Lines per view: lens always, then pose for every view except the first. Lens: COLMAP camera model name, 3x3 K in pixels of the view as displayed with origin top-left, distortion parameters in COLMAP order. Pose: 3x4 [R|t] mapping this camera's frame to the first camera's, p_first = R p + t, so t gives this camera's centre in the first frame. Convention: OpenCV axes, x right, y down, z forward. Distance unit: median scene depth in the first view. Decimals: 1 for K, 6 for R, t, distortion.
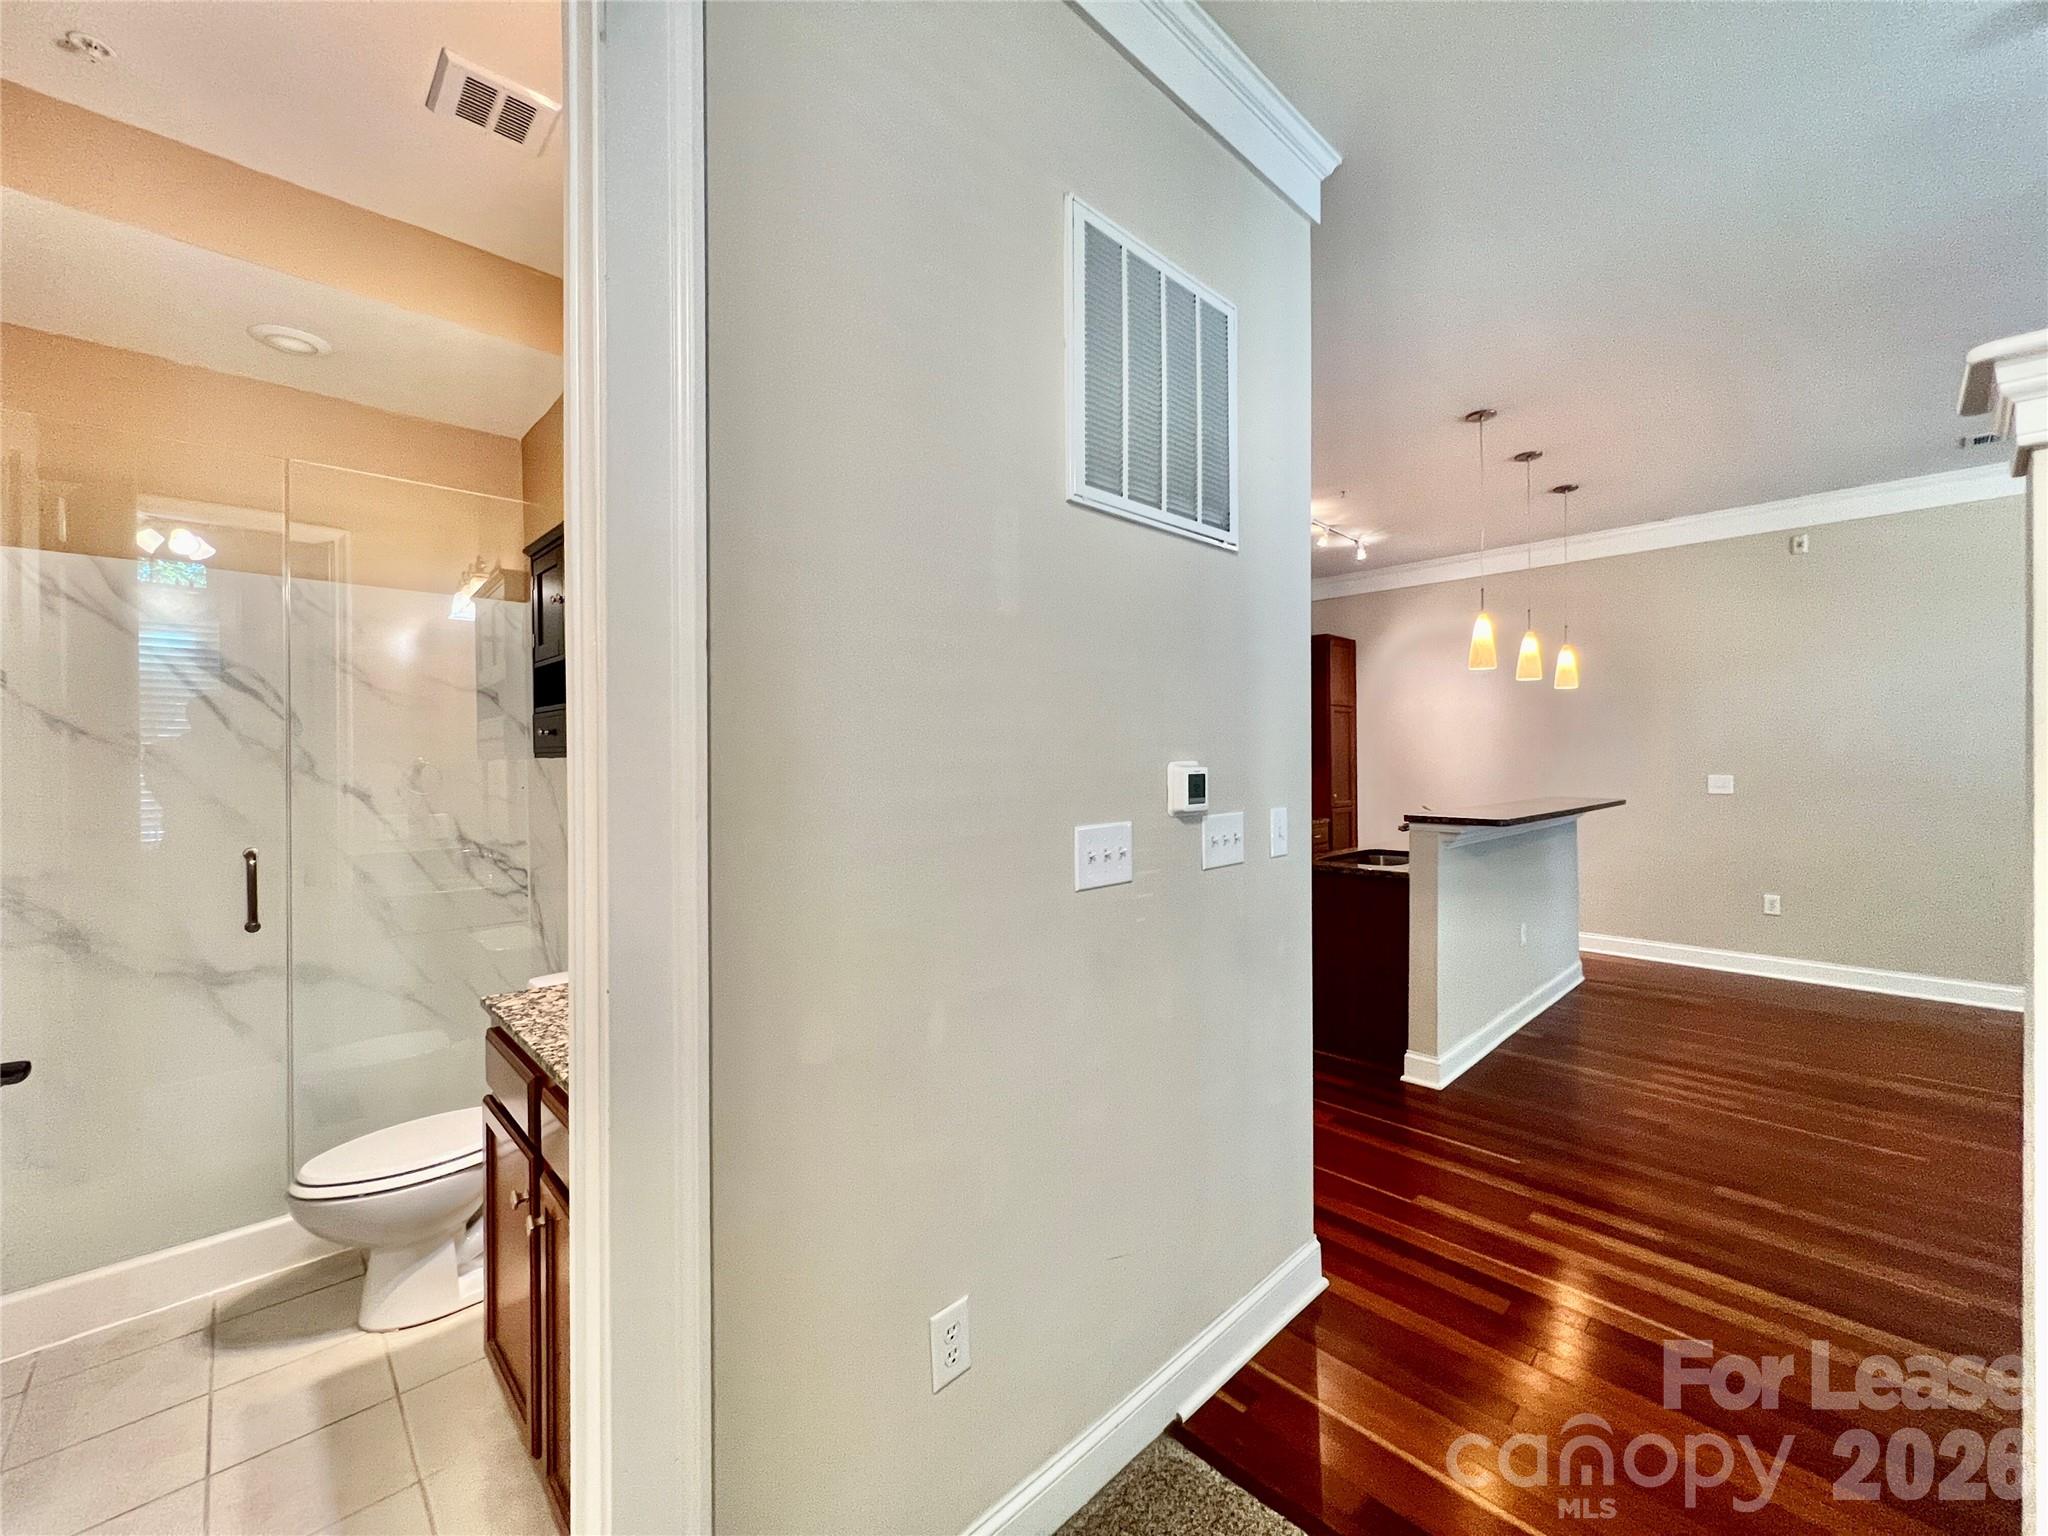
lens RADIAL K [[824.0, 0, 1025.4], [0, 824.0, 762.2], [0, 0, 1]] dist [-0.000978, -0.000276]
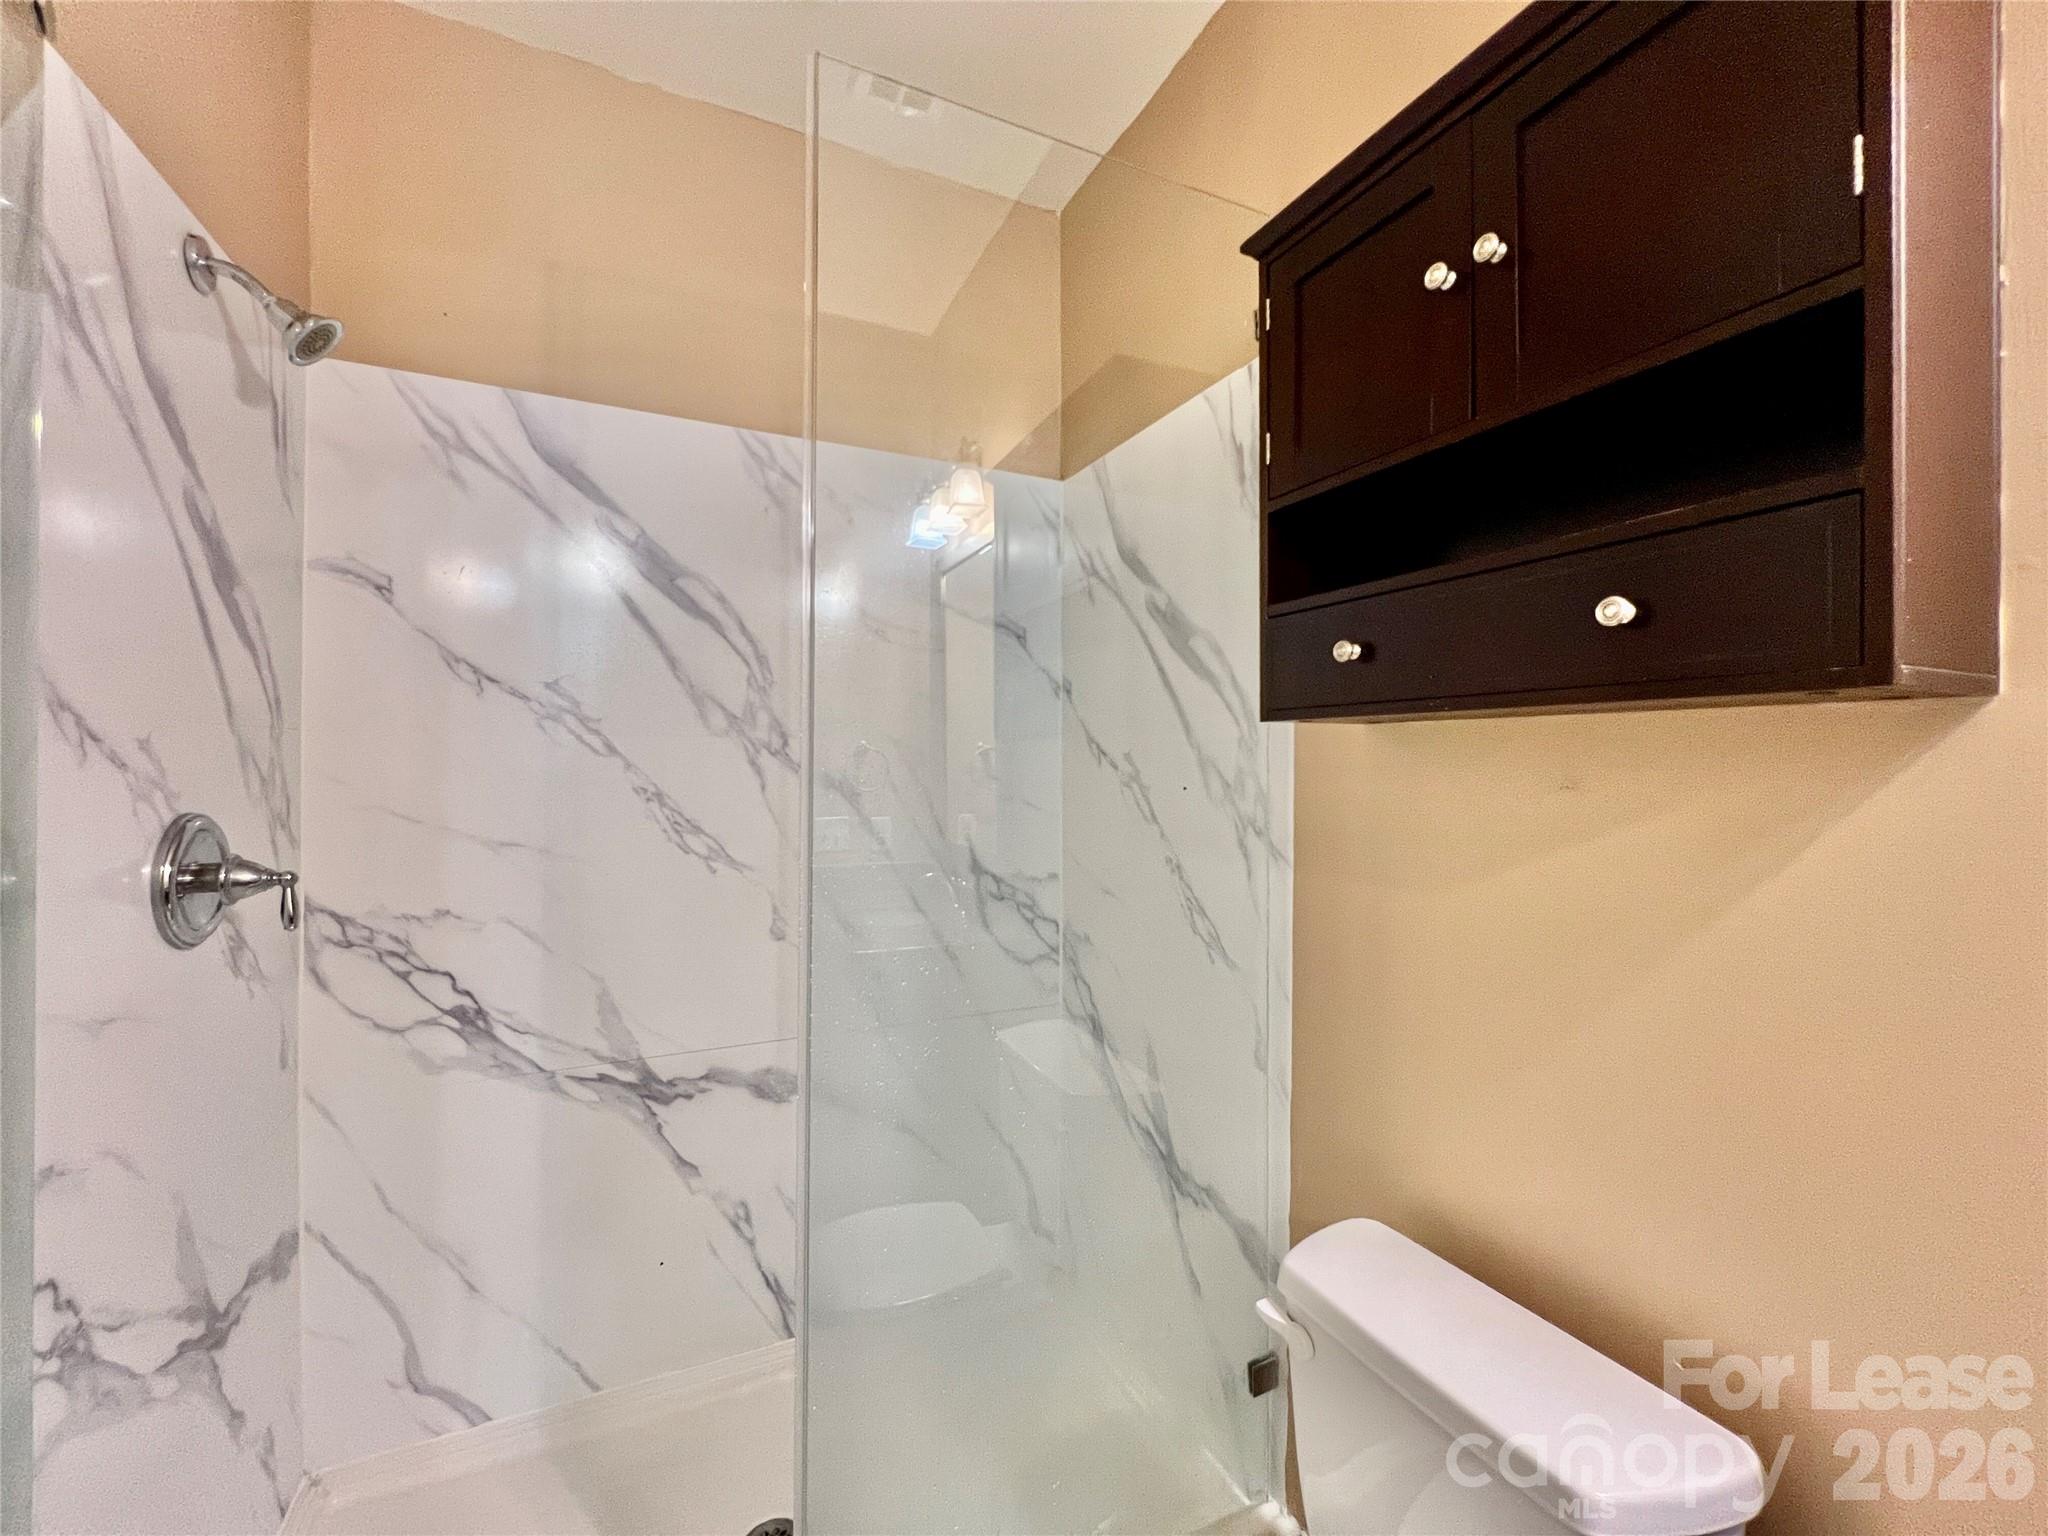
lens RADIAL K [[818.9, 0, 1019.5], [0, 818.9, 757.9], [0, 0, 1]] dist [0.000556, 0.000026]
pose [[0.947460, 0.016334, -0.319457, -0.459229], [-0.016876, 0.999857, 0.001073, 0.011041], [0.319429, 0.004374, 0.947600, 0.435930]]
